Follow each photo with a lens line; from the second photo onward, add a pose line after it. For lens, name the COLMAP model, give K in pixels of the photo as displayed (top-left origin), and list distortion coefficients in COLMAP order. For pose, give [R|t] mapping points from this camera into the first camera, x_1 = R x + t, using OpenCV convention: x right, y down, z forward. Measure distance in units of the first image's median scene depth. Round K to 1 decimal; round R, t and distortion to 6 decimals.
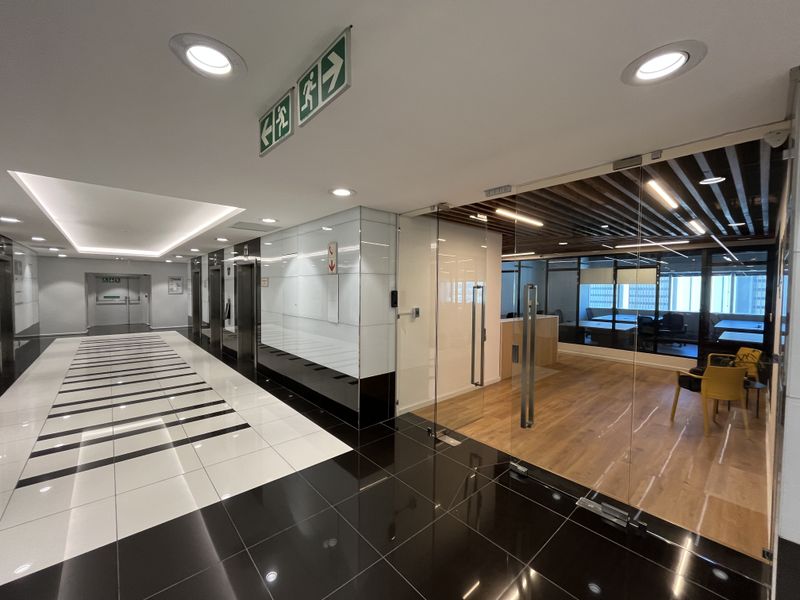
lens RADIAL K [[325.2, 0, 402.3], [0, 325.2, 302.0], [0, 0, 1]] dist [0.002774, -0.000067]
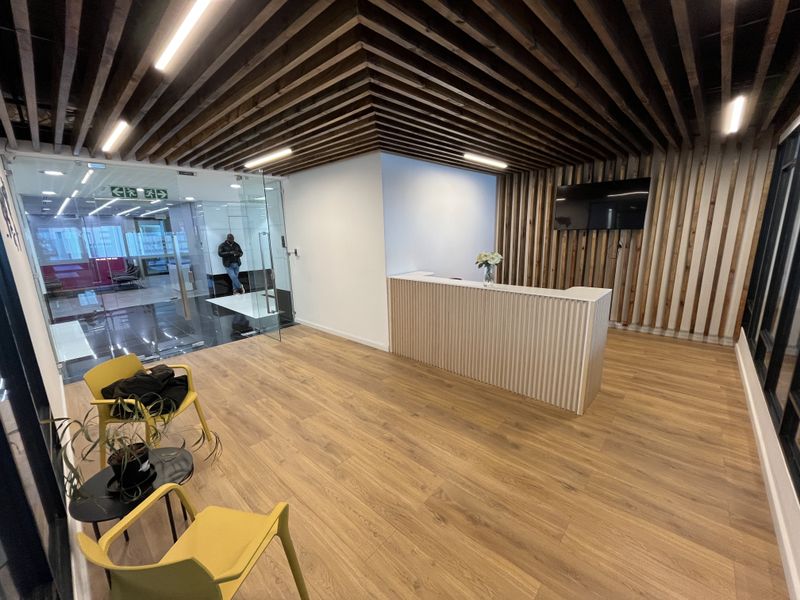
lens RADIAL K [[325.2, 0, 396.5], [0, 325.2, 301.1], [0, 0, 1]] dist [0.002774, -0.000067]
pose [[0.079053, 0.201323, -0.976330, 1.608044], [-0.011624, 0.979514, 0.201039, -0.051219], [0.996803, -0.004544, 0.079774, 1.482712]]
